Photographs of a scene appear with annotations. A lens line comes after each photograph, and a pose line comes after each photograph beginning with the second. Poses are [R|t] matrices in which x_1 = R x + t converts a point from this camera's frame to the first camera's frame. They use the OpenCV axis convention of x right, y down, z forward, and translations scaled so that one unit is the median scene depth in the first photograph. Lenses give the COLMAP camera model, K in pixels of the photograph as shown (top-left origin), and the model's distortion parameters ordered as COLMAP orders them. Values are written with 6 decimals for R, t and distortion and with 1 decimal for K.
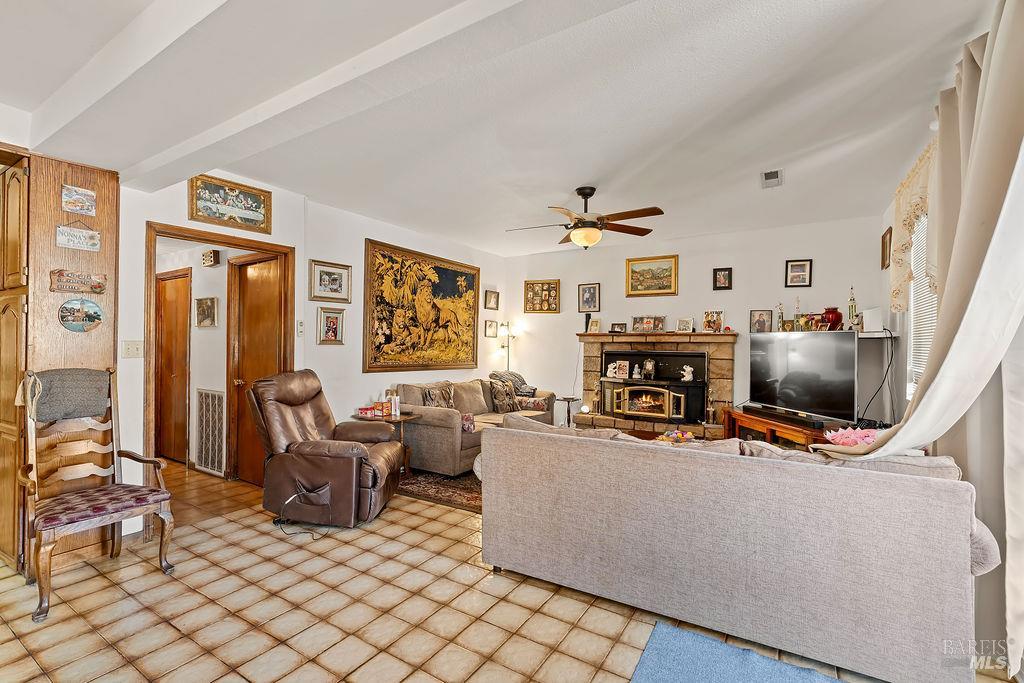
lens RADIAL K [[462.6, 0, 515.1], [0, 462.6, 340.8], [0, 0, 1]] dist [-0.011940, 0.002753]
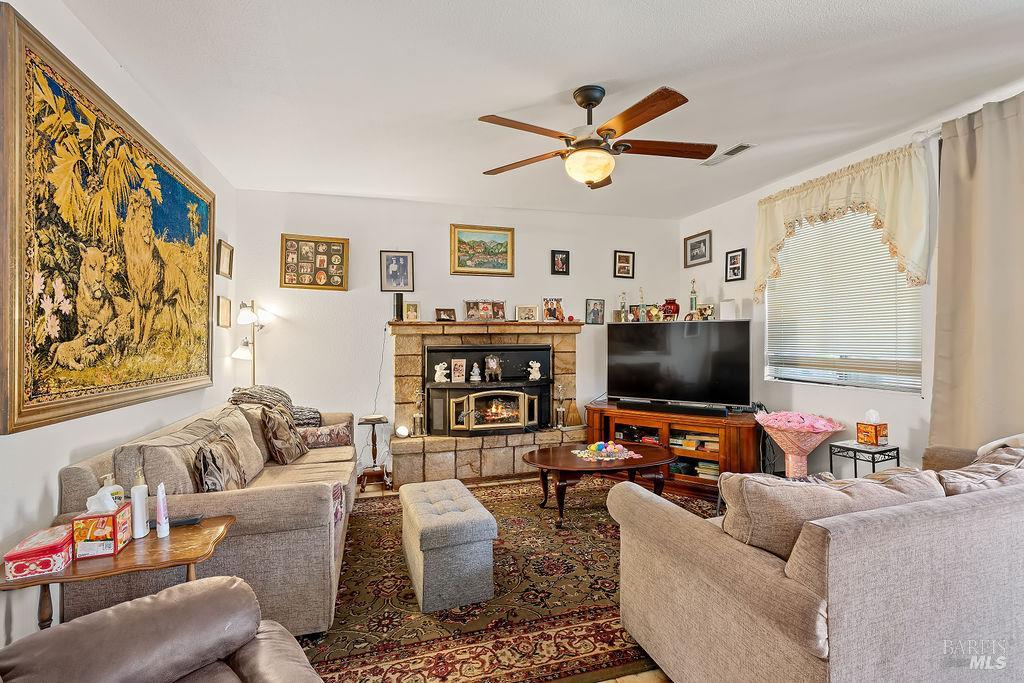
lens RADIAL K [[462.6, 0, 509.5], [0, 462.6, 338.8], [0, 0, 1]] dist [-0.011940, 0.002753]
pose [[0.669301, -0.012809, 0.742881, -0.276661], [0.008136, 0.999918, 0.009911, 0.004100], [-0.742947, -0.000589, 0.669350, 0.456504]]
